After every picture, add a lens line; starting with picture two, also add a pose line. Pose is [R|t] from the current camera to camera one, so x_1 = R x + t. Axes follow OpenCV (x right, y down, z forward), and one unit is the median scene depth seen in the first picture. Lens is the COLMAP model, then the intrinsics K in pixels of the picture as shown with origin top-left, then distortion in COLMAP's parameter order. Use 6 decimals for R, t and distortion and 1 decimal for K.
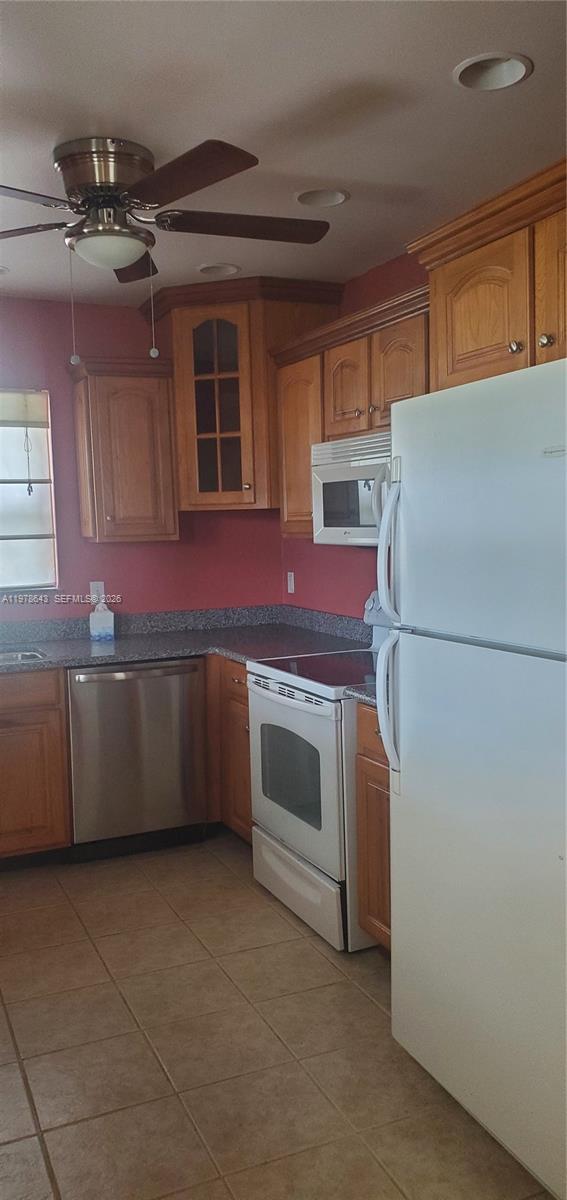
lens RADIAL K [[952.5, 0, 286.3], [0, 952.5, 616.1], [0, 0, 1]] dist [0.116501, -0.222665]
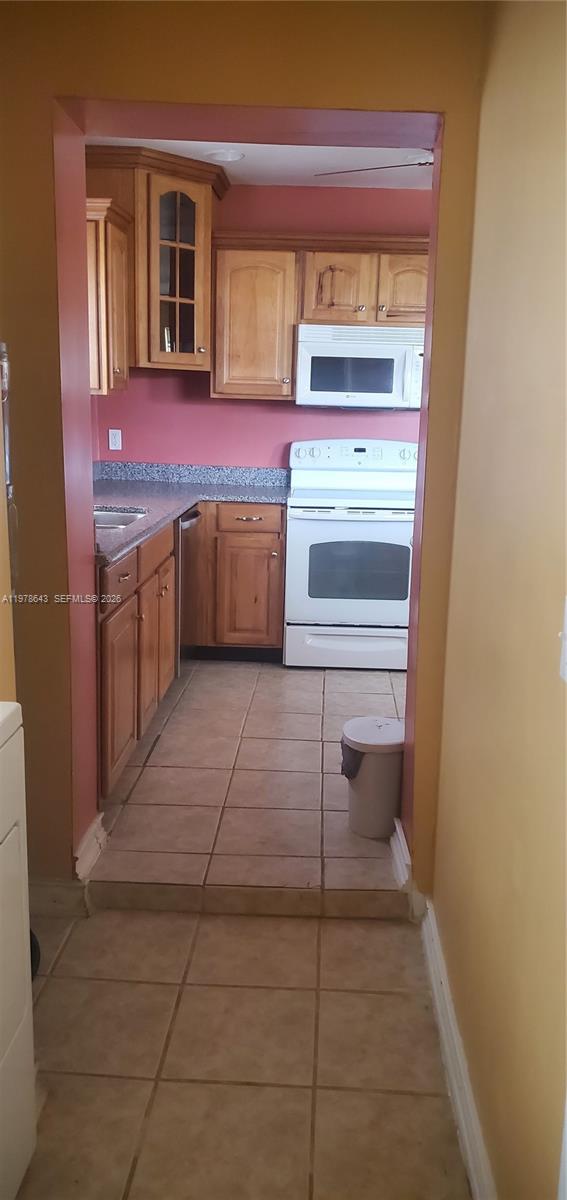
lens RADIAL K [[952.5, 0, 286.3], [0, 952.5, 616.1], [0, 0, 1]] dist [0.116501, -0.222665]
pose [[0.440884, -0.150268, 0.884896, -1.061985], [0.055187, 0.988559, 0.140375, 0.024038], [-0.895866, -0.013055, 0.444132, 0.384557]]
